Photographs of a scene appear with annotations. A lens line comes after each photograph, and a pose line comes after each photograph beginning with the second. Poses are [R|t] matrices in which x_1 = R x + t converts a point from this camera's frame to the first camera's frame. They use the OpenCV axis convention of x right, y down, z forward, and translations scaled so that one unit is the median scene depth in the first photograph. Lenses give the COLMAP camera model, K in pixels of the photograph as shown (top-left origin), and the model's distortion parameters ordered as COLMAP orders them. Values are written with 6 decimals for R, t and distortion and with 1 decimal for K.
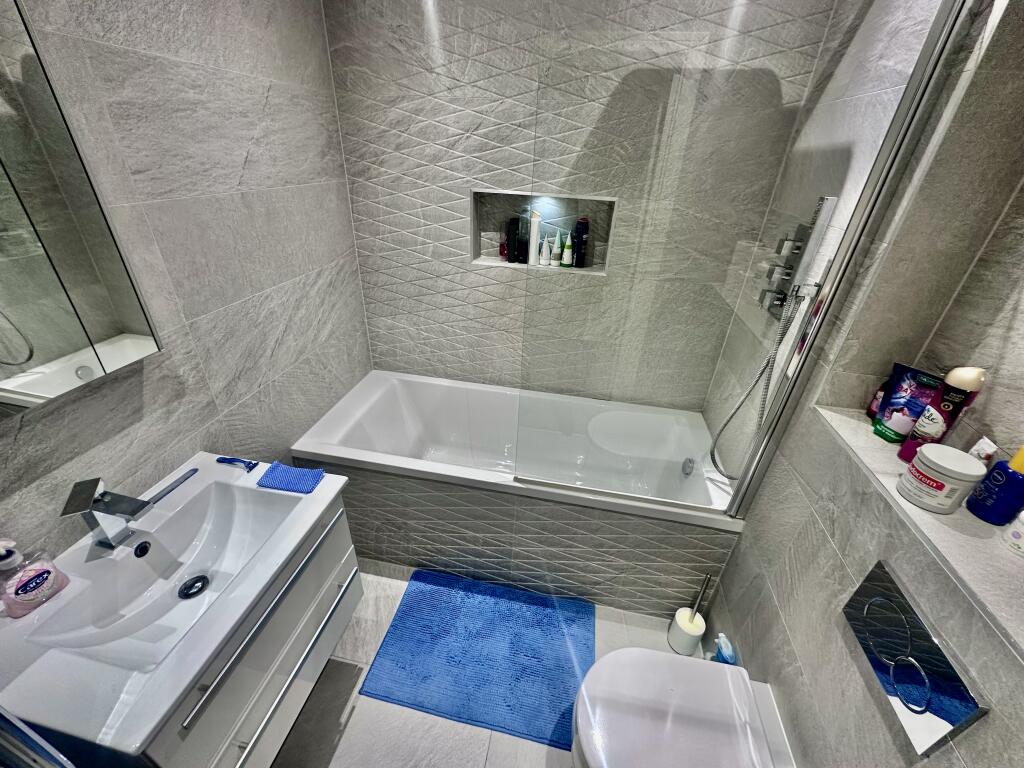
lens RADIAL K [[410.5, 0, 511.8], [0, 410.5, 384.5], [0, 0, 1]] dist [-0.005792, 0.001376]
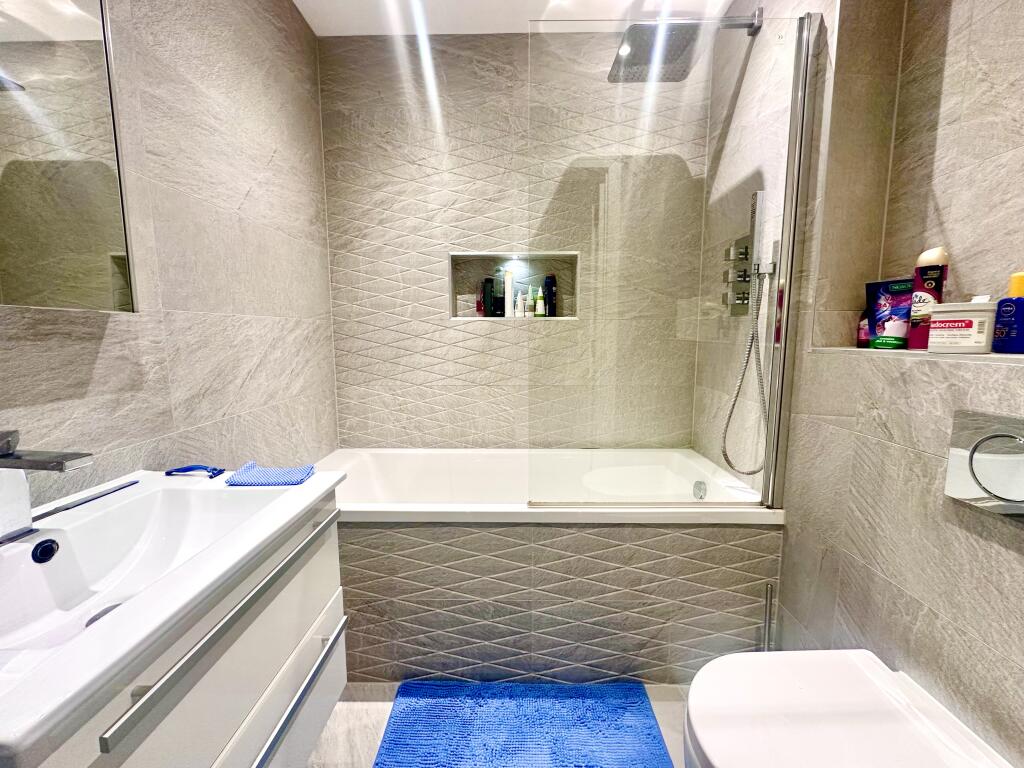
lens RADIAL K [[410.5, 0, 511.8], [0, 410.5, 383.7], [0, 0, 1]] dist [-0.005792, 0.001376]
pose [[0.984156, -0.067006, 0.164157, -0.150416], [0.125101, 0.918511, -0.375084, 0.311171], [-0.125647, 0.389677, 0.912340, 0.115189]]
